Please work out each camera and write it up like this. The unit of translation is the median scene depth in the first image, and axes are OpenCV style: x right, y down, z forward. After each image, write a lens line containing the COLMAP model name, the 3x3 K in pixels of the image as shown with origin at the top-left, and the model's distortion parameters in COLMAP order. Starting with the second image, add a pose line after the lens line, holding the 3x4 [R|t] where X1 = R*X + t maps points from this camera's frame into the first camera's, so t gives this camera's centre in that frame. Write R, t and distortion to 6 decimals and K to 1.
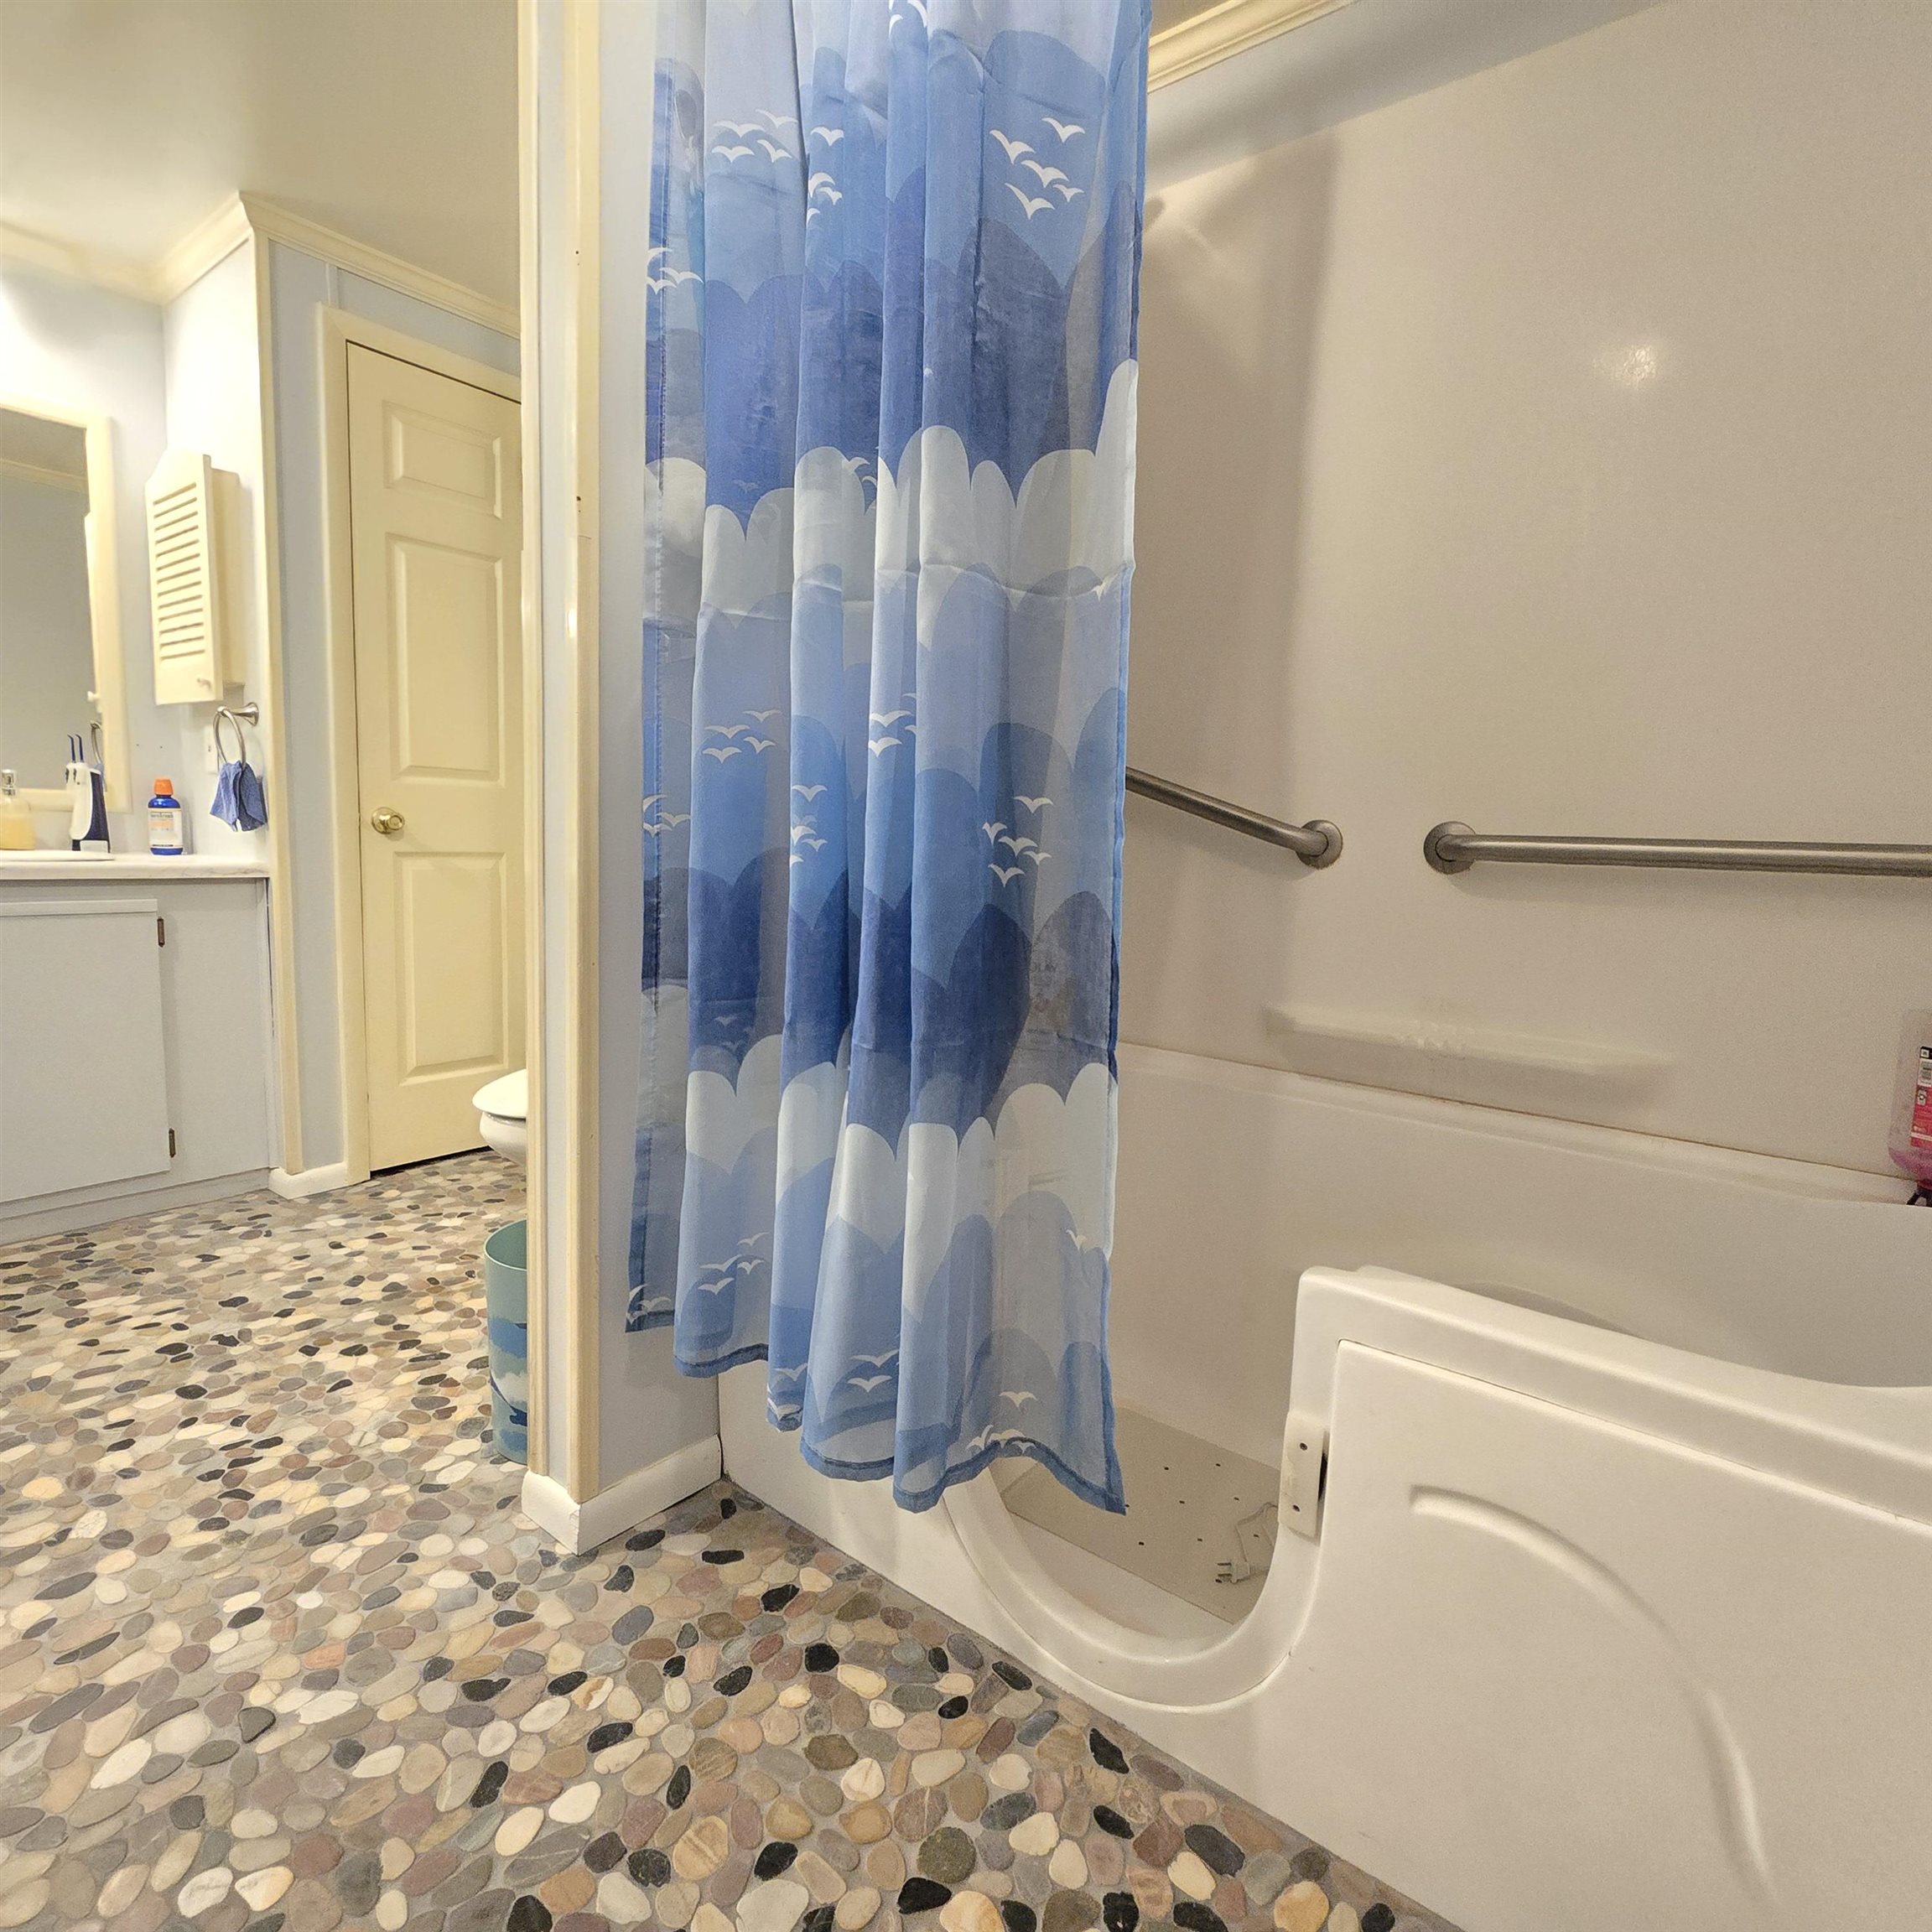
lens RADIAL K [[1044.4, 0, 946.1], [0, 1044.4, 946.0], [0, 0, 1]] dist [-0.000926, -0.001921]
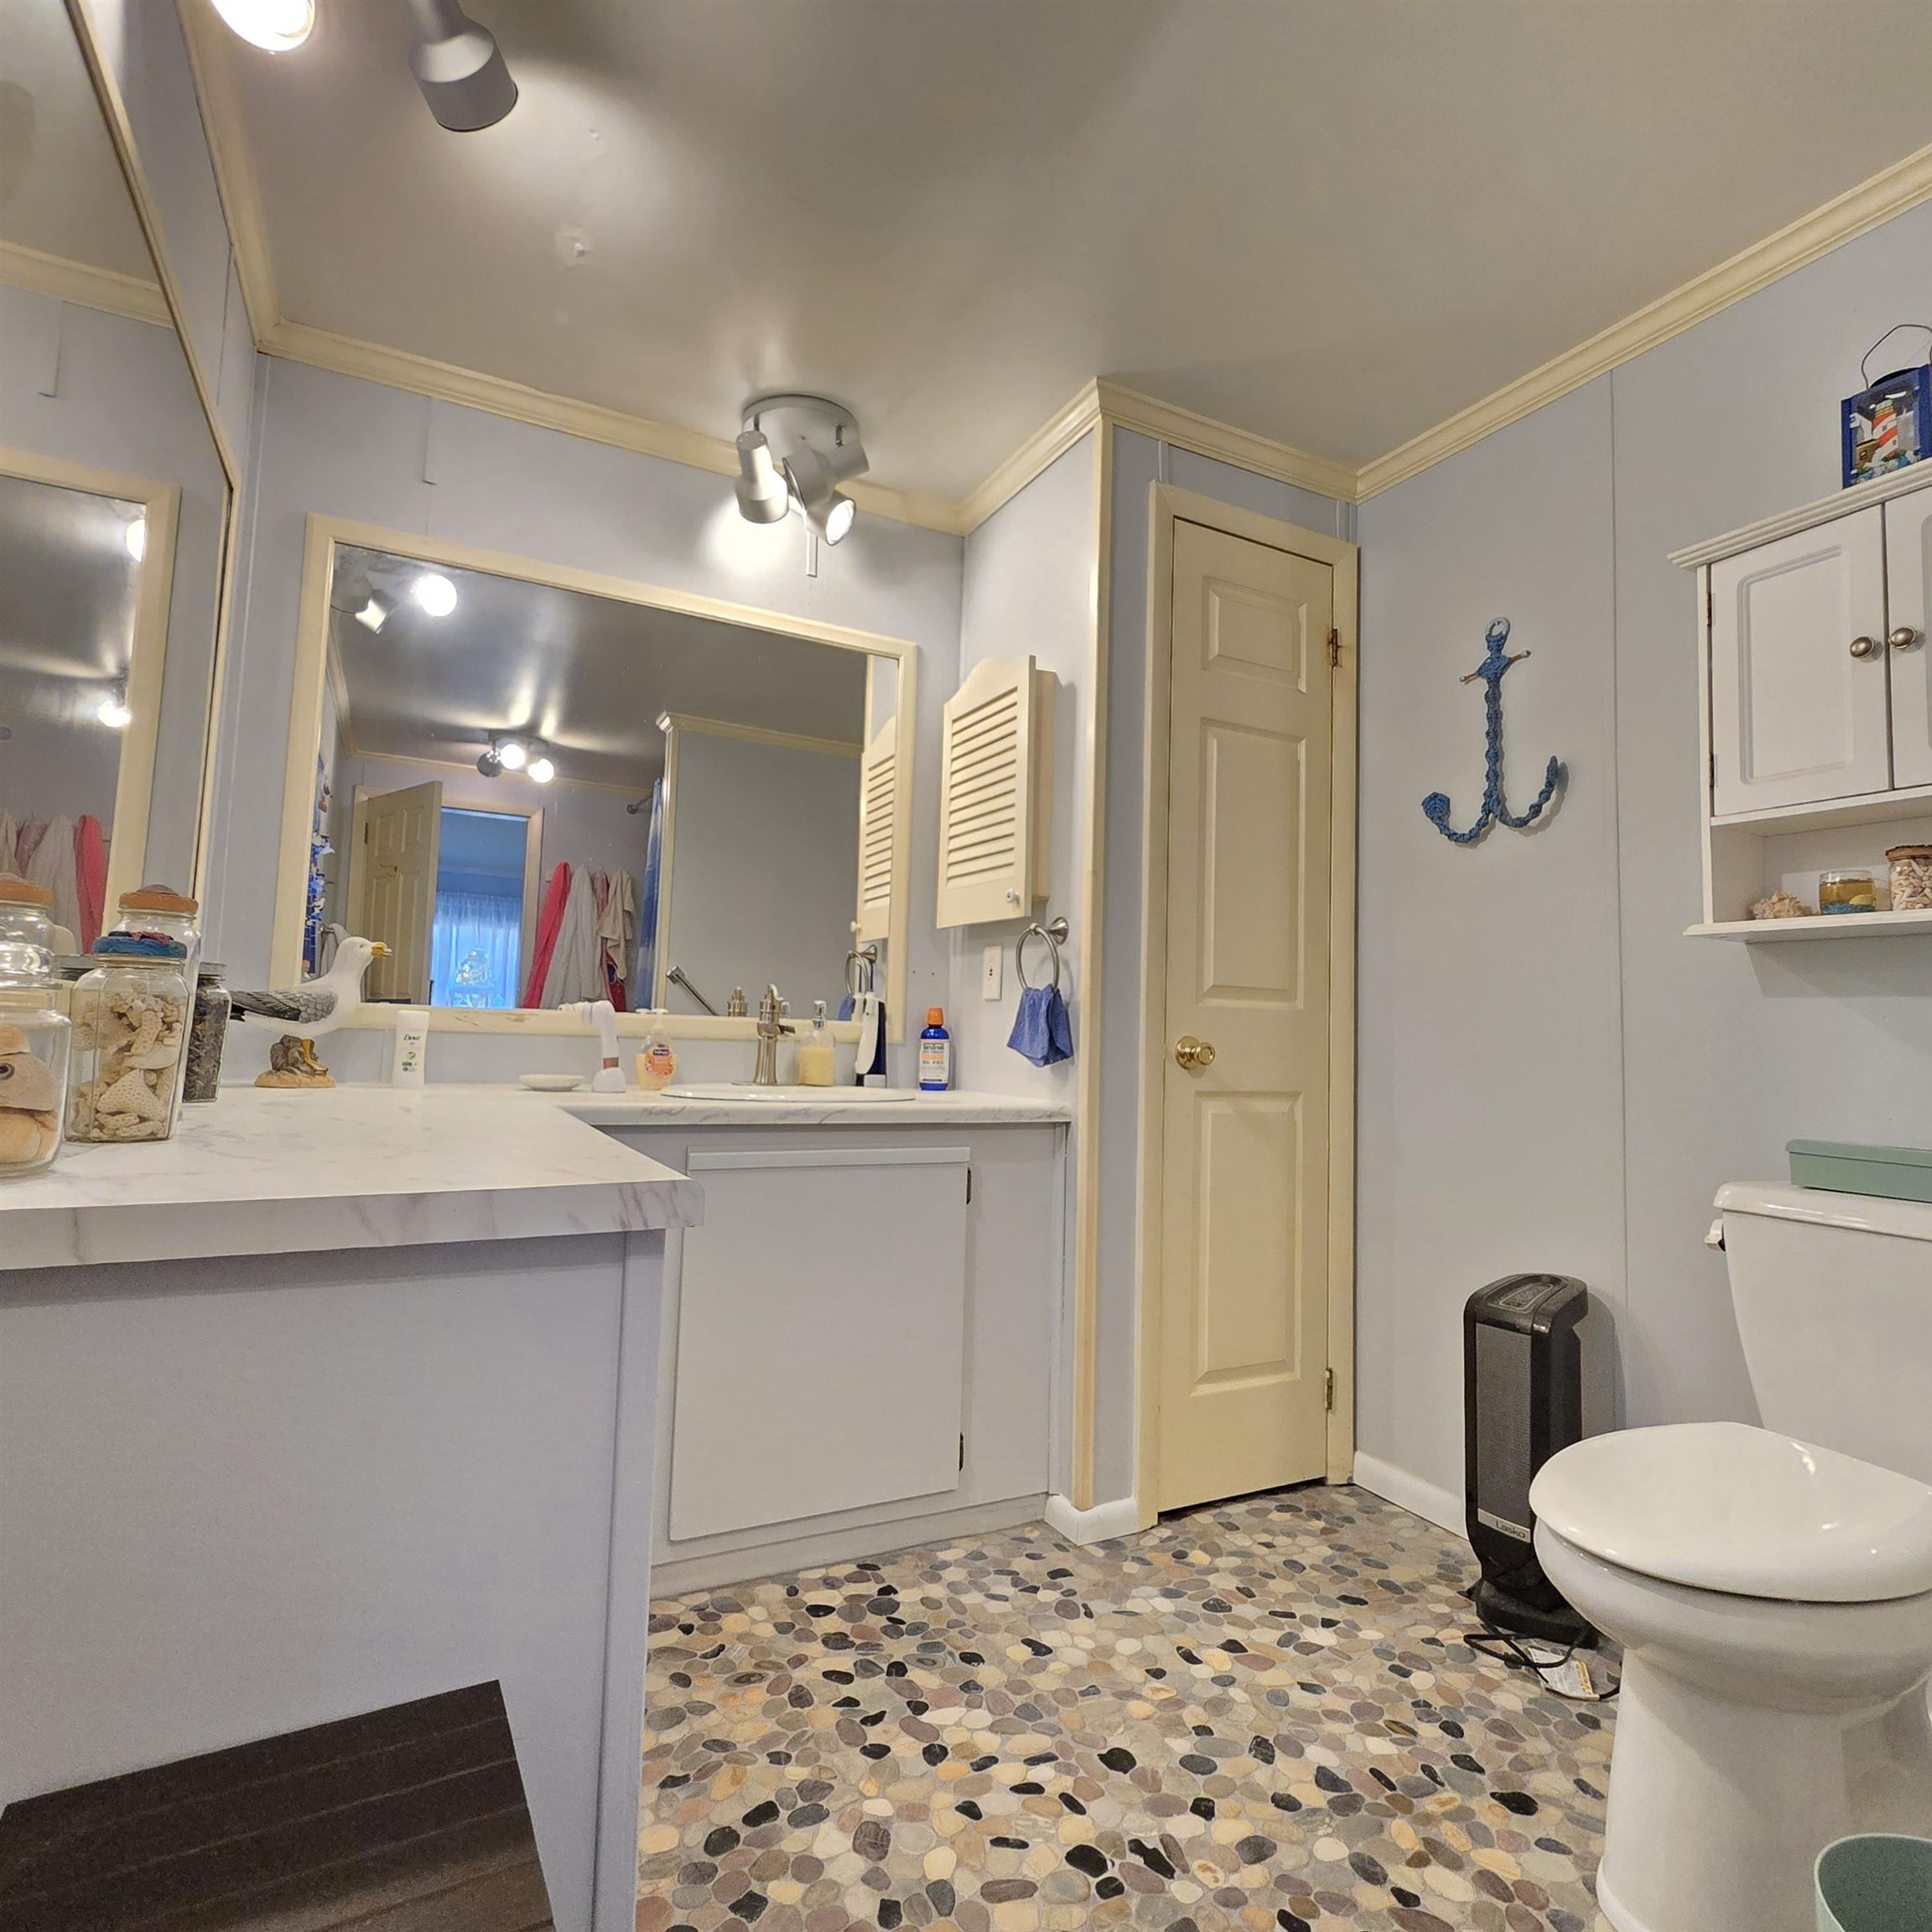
lens RADIAL K [[1044.4, 0, 946.1], [0, 1044.4, 946.0], [0, 0, 1]] dist [-0.000926, -0.001921]
pose [[0.907692, -0.044154, -0.417307, -0.396736], [-0.043218, 0.979325, -0.197624, -0.035604], [0.417405, 0.197417, 0.887017, 0.198987]]
